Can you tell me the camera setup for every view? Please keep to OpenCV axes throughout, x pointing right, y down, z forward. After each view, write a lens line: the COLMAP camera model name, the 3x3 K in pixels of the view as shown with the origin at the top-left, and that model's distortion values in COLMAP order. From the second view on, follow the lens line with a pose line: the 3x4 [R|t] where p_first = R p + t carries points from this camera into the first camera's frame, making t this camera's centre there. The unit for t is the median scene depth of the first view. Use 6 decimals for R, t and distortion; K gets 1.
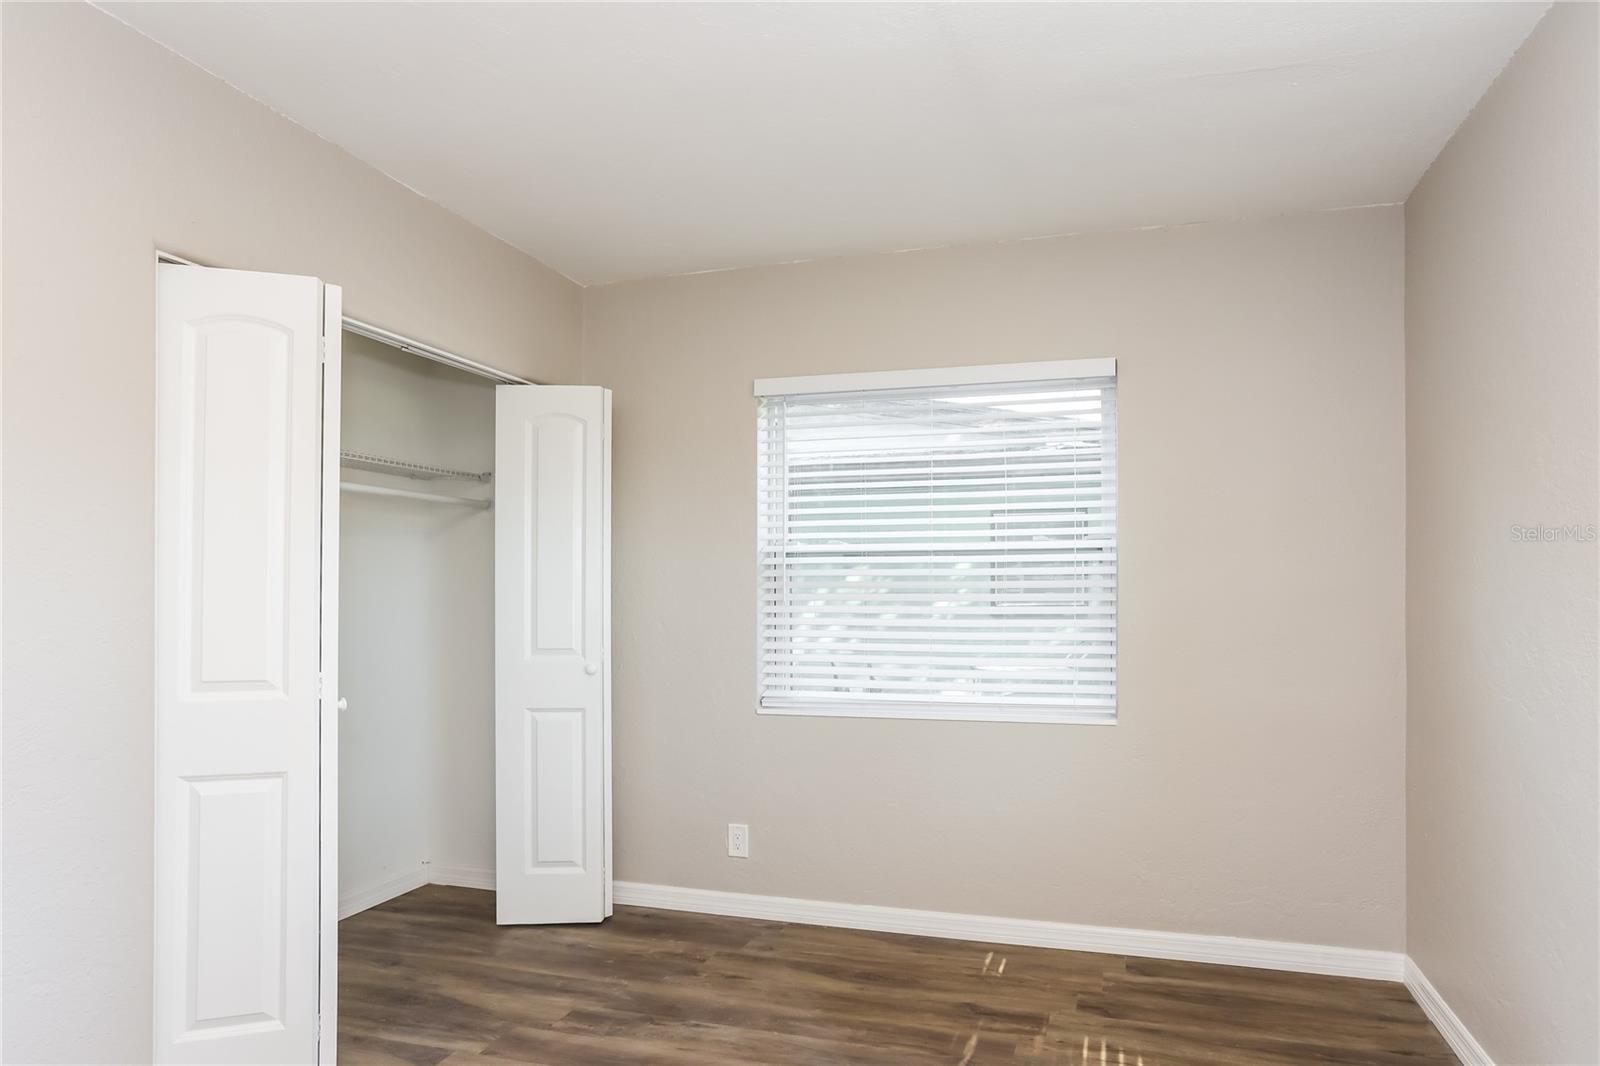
lens RADIAL K [[814.4, 0, 803.0], [0, 814.4, 584.6], [0, 0, 1]] dist [-0.026435, 0.000659]
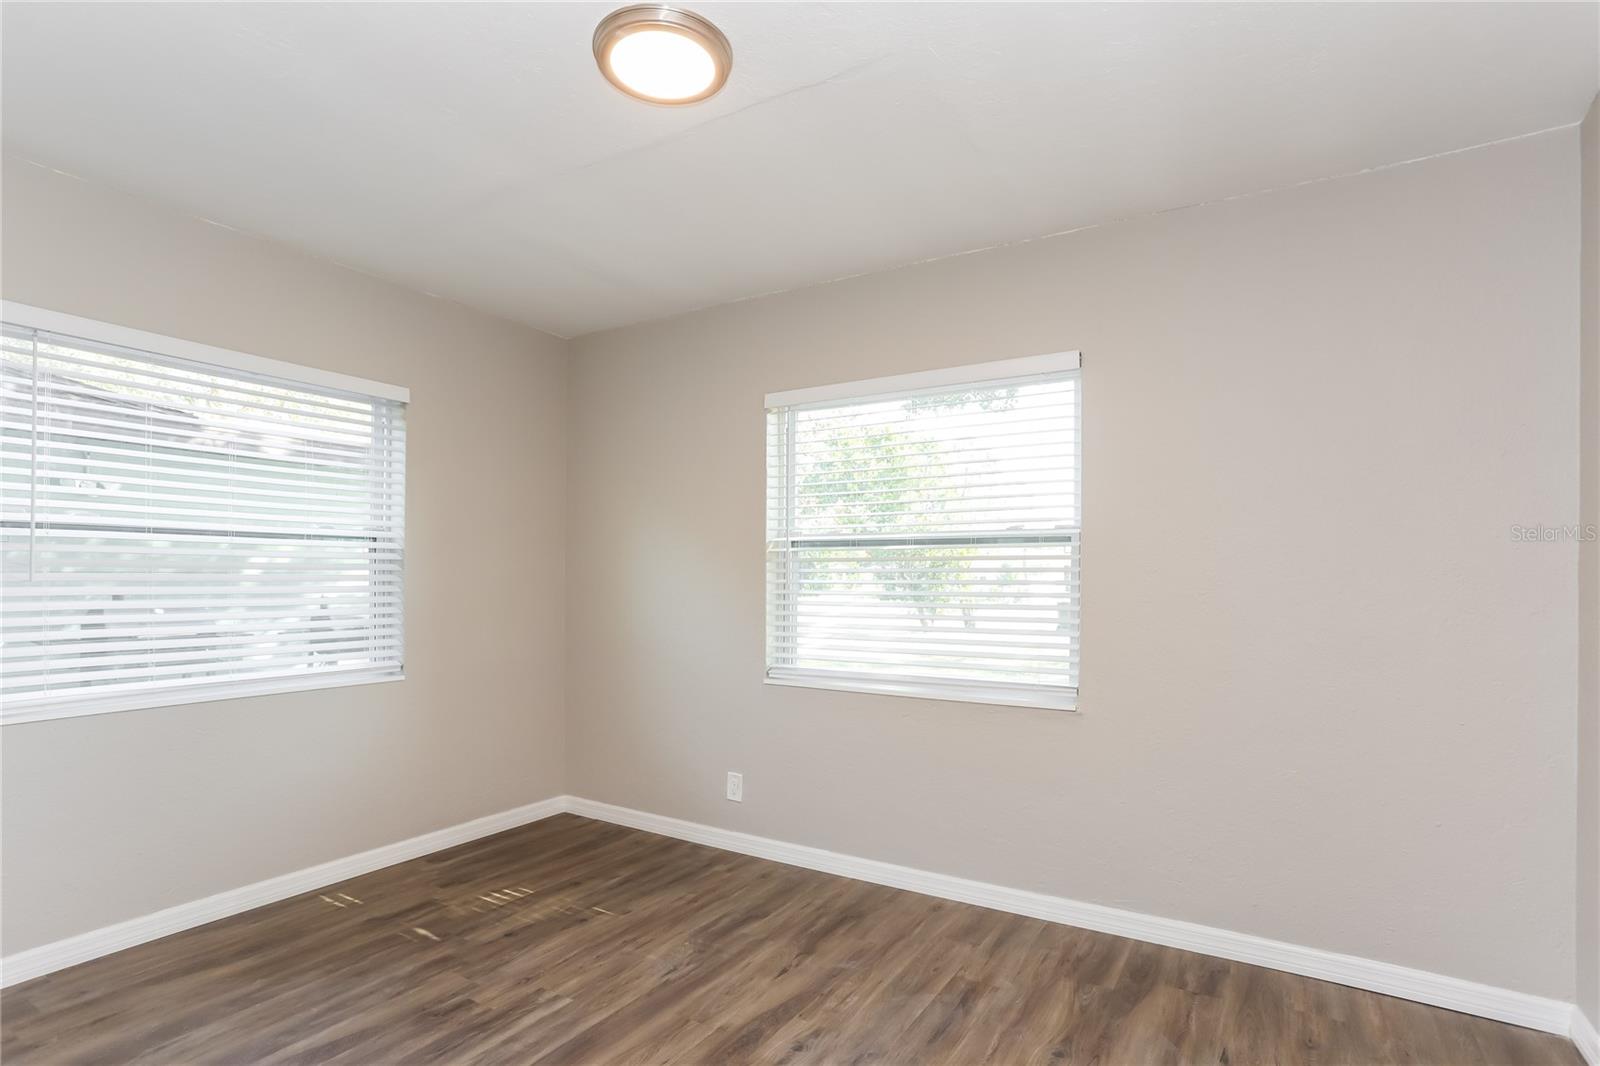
lens RADIAL K [[798.8, 0, 801.4], [0, 798.8, 569.0], [0, 0, 1]] dist [-0.000862, -0.000125]
pose [[0.304579, 0.012252, 0.952408, -0.708921], [-0.013335, 0.999874, -0.008598, 0.004448], [-0.952394, -0.010082, 0.304704, 0.040622]]
